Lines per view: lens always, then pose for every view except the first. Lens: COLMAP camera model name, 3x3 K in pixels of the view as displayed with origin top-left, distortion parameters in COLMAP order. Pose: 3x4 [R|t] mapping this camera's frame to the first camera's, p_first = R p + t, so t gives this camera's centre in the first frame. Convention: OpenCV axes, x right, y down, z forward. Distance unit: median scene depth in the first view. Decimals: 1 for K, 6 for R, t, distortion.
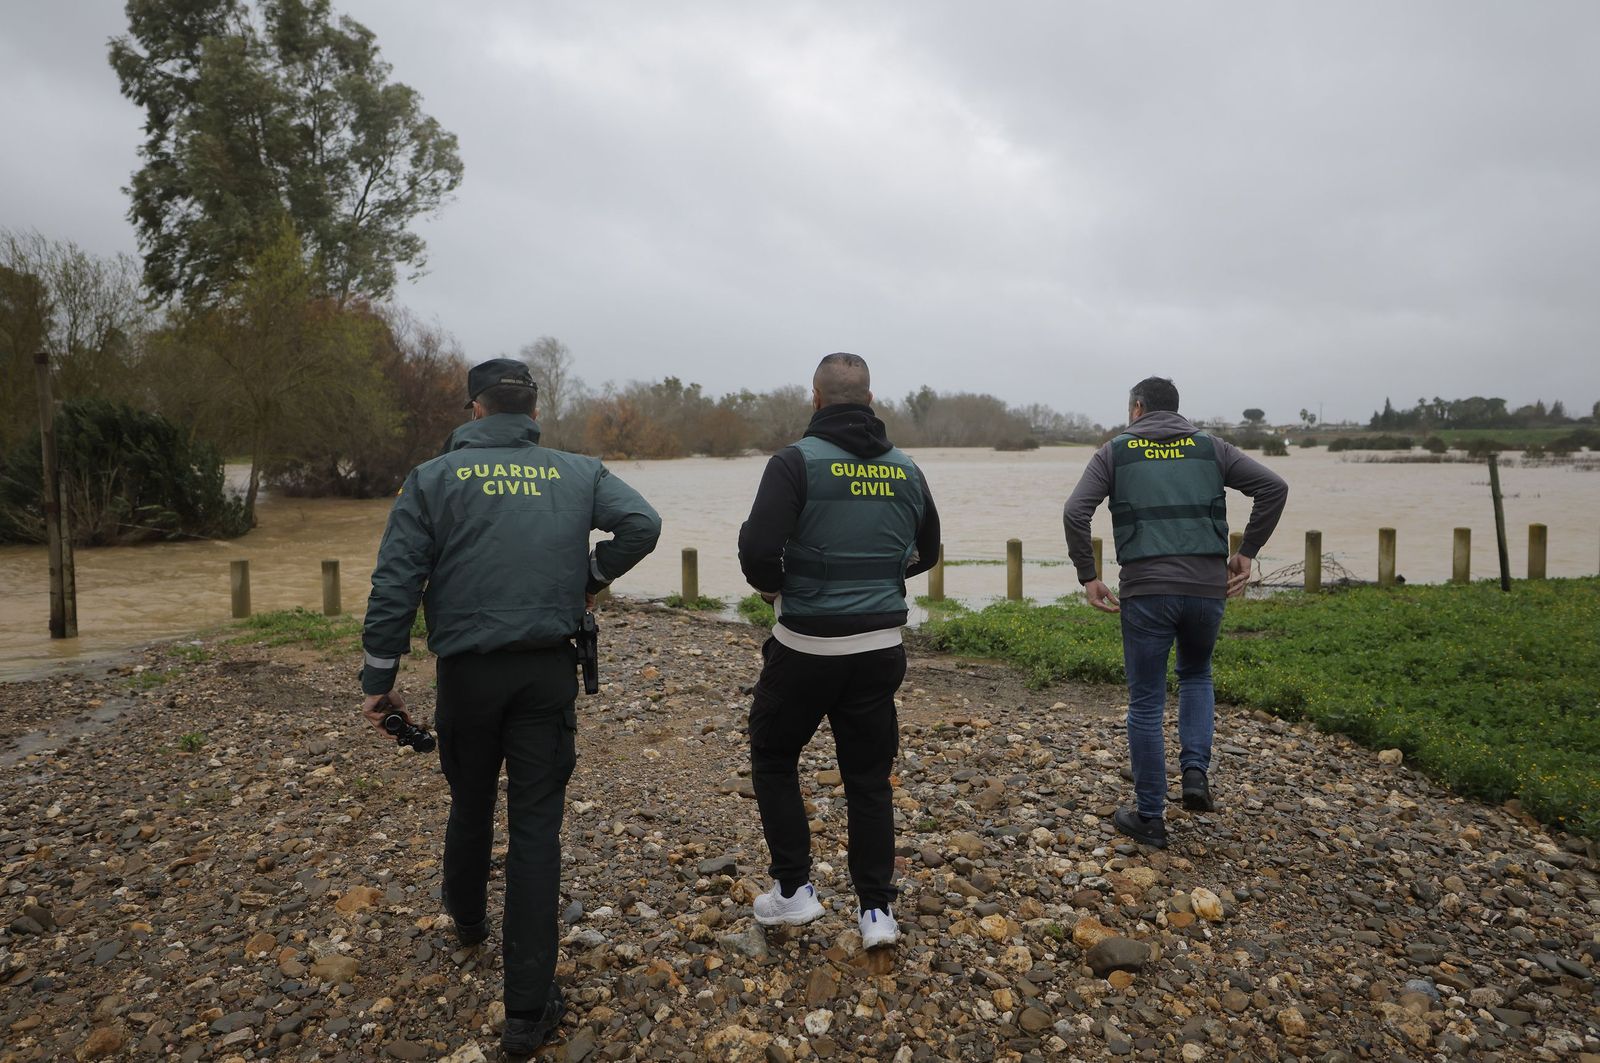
lens RADIAL K [[1061.0, 0, 800.0], [0, 1061.0, 531.5], [0, 0, 1]] dist [0.017658, 0.001121]
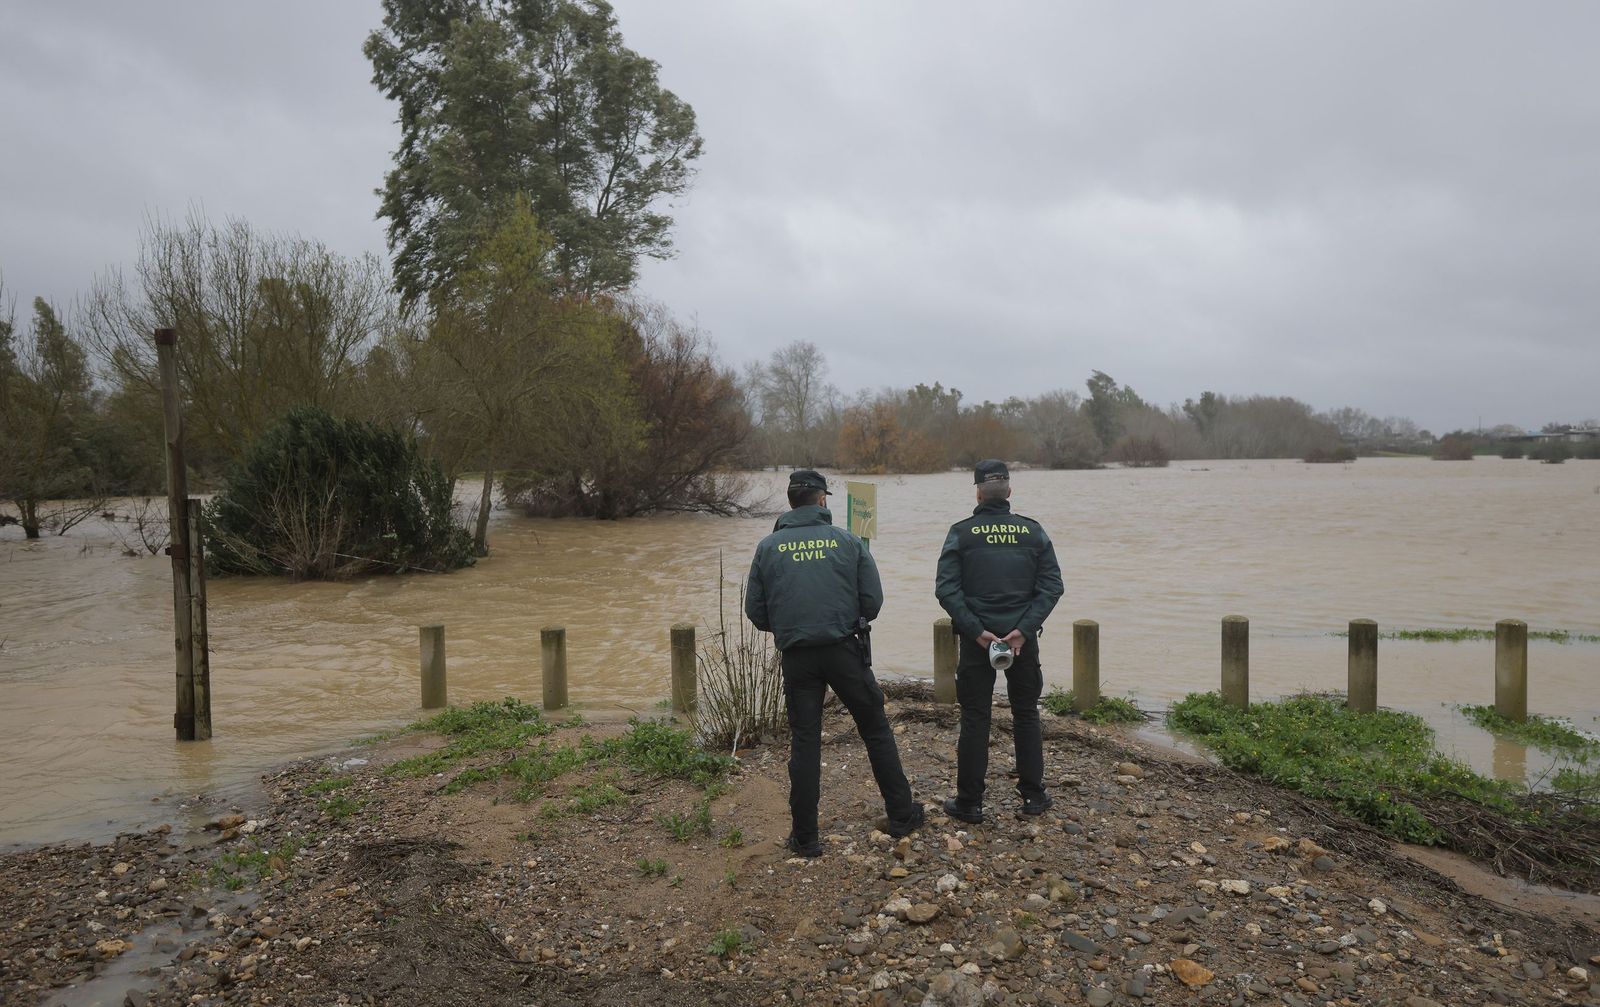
lens RADIAL K [[1161.3, 0, 801.9], [0, 1161.3, 546.0], [0, 0, 1]] dist [-0.000014, 0.001058]
pose [[0.974761, 0.011808, -0.222940, -0.034460], [-0.012982, 0.999908, -0.003804, -0.006899], [0.222874, 0.006602, 0.974825, 0.088068]]
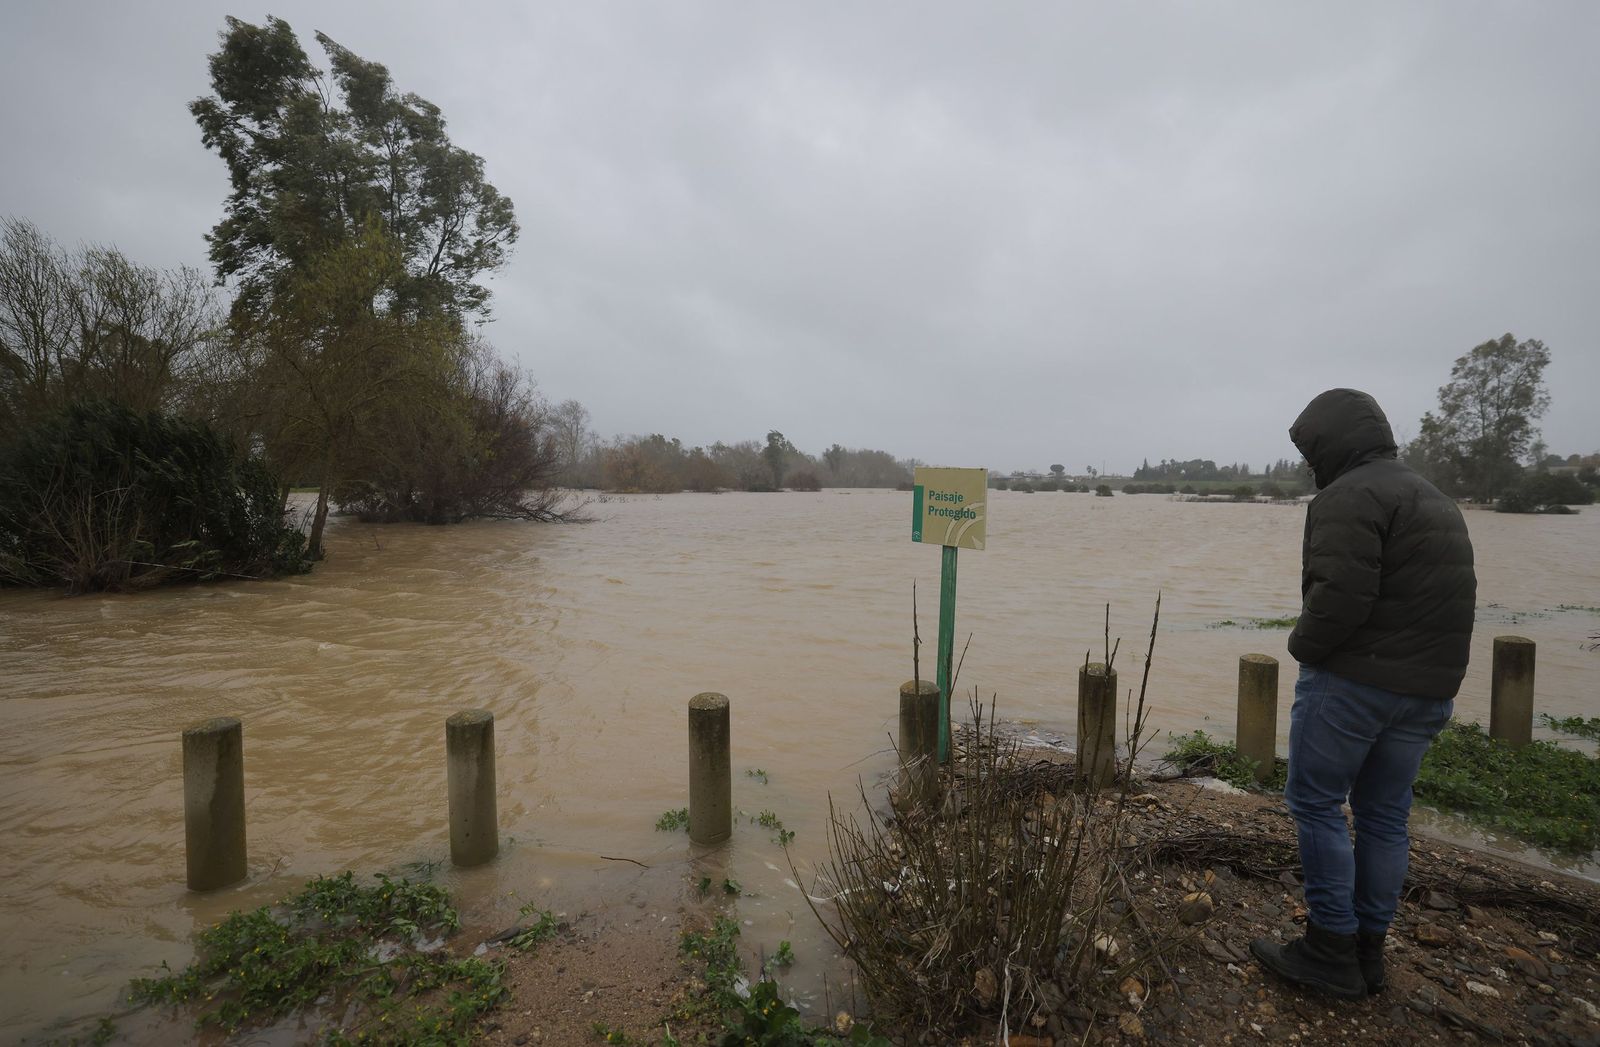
lens RADIAL K [[744.1, 0, 800.7], [0, 744.1, 544.0], [0, 0, 1]] dist [0.003694, 0.000337]
pose [[0.996482, 0.005886, 0.083601, -0.097260], [-0.005568, 0.999976, -0.004035, -0.009637], [-0.083623, 0.003556, 0.996491, 0.203465]]
